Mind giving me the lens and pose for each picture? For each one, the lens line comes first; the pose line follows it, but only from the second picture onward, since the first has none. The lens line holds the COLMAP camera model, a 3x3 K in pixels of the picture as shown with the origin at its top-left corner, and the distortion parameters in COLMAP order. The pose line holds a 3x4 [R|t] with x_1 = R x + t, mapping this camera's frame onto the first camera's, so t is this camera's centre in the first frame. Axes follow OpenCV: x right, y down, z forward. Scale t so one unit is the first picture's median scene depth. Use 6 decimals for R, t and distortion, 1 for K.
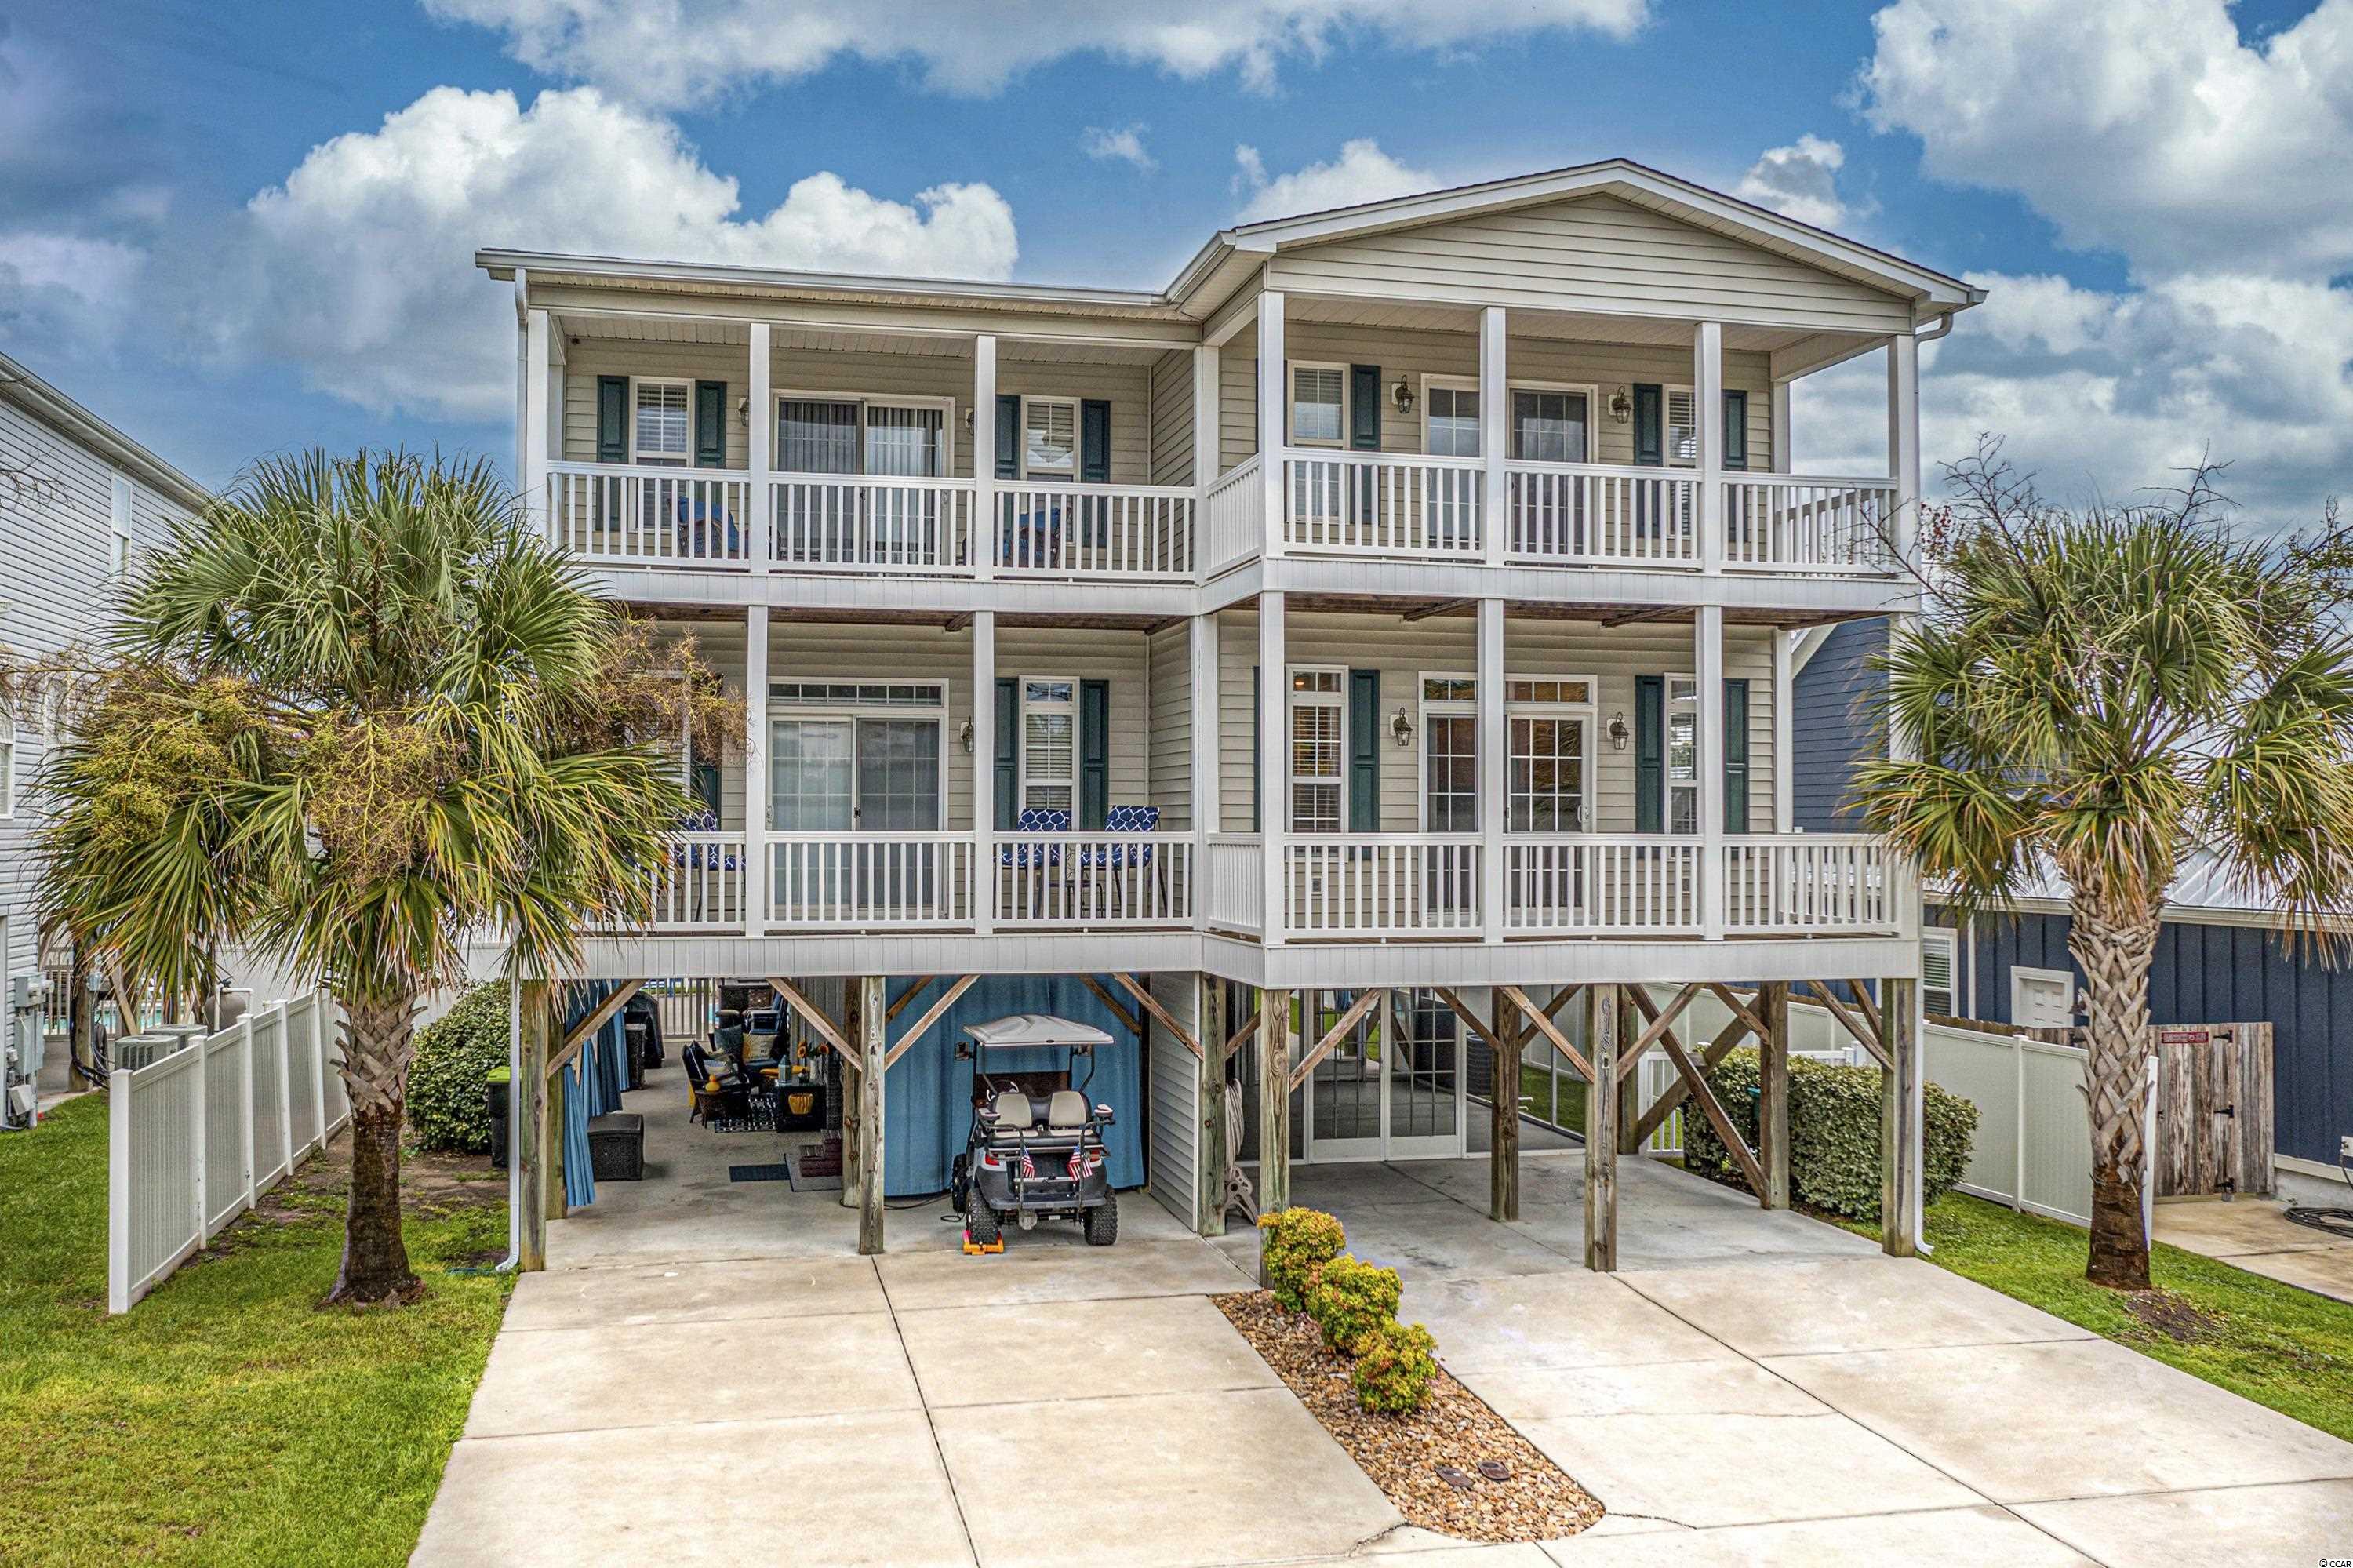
lens RADIAL K [[2017.3, 0, 1176.5], [0, 2017.3, 784.0], [0, 0, 1]] dist [-0.003578, 0.006679]
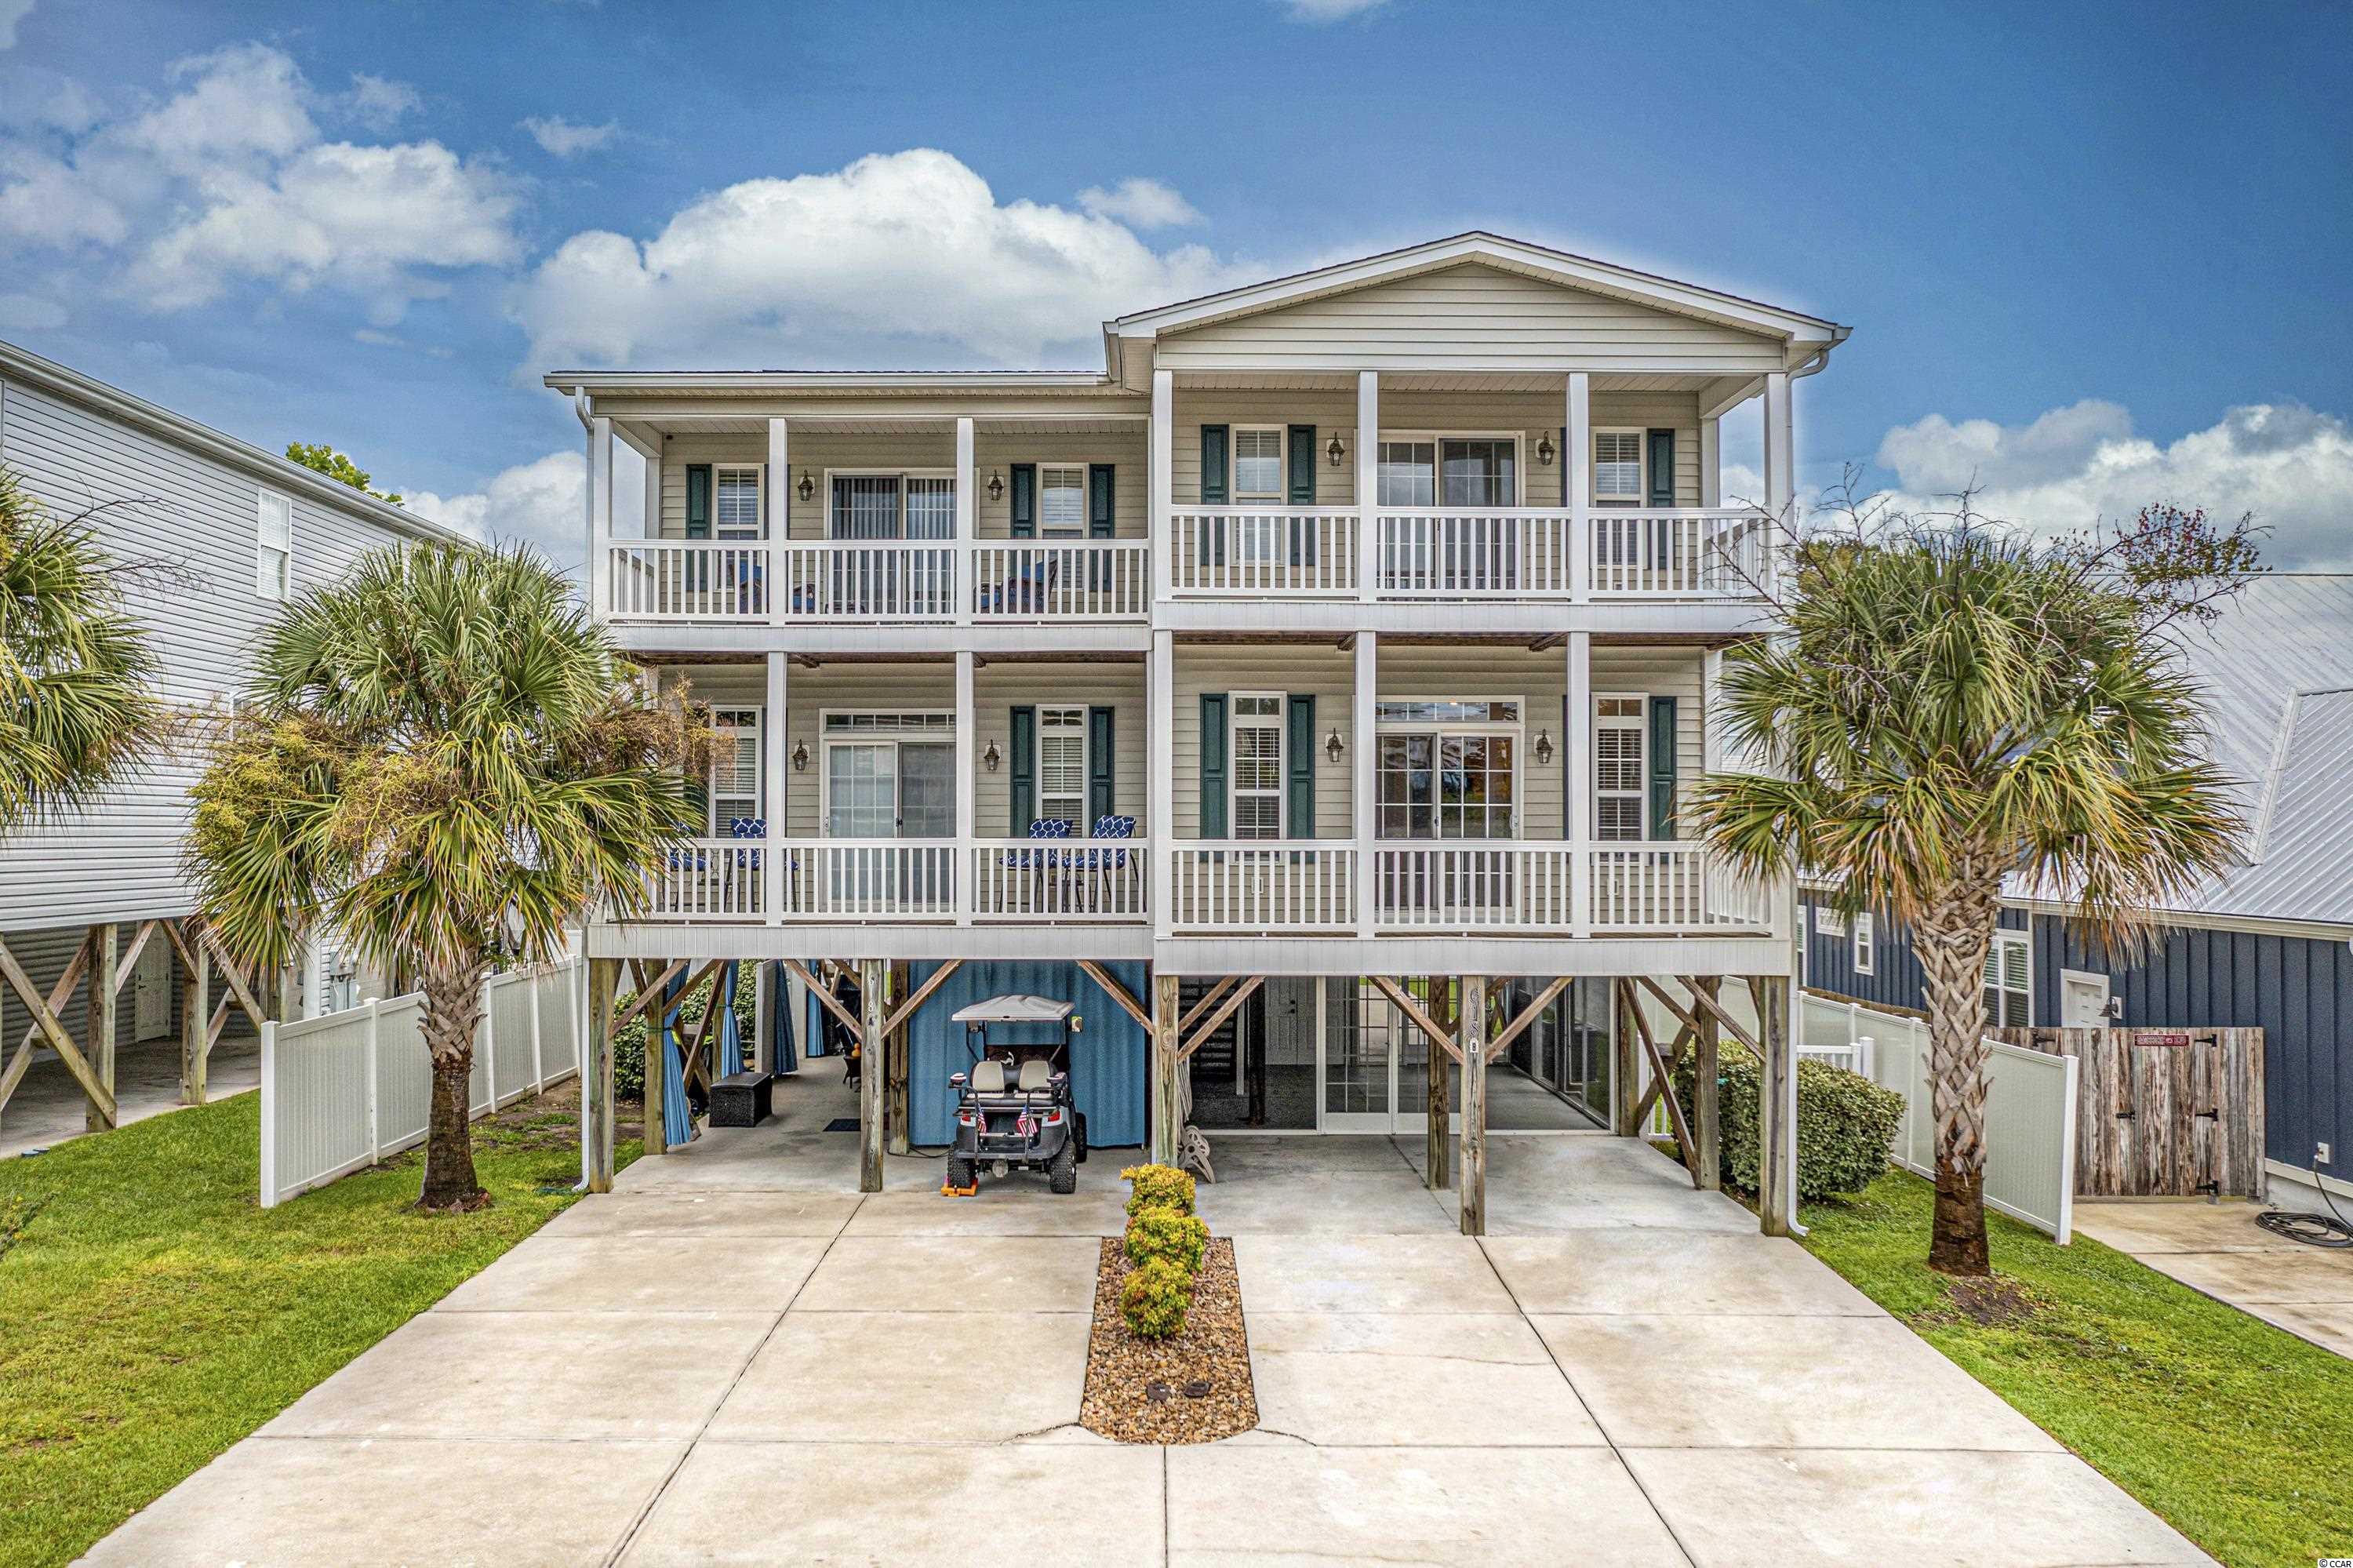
lens RADIAL K [[1877.2, 0, 1176.5], [0, 1877.2, 784.0], [0, 0, 1]] dist [-0.008092, 0.006238]
pose [[0.973528, -0.006642, -0.228472, 0.279983], [0.005801, 0.999974, -0.004353, -0.002699], [0.228495, 0.002912, 0.973541, -0.040103]]
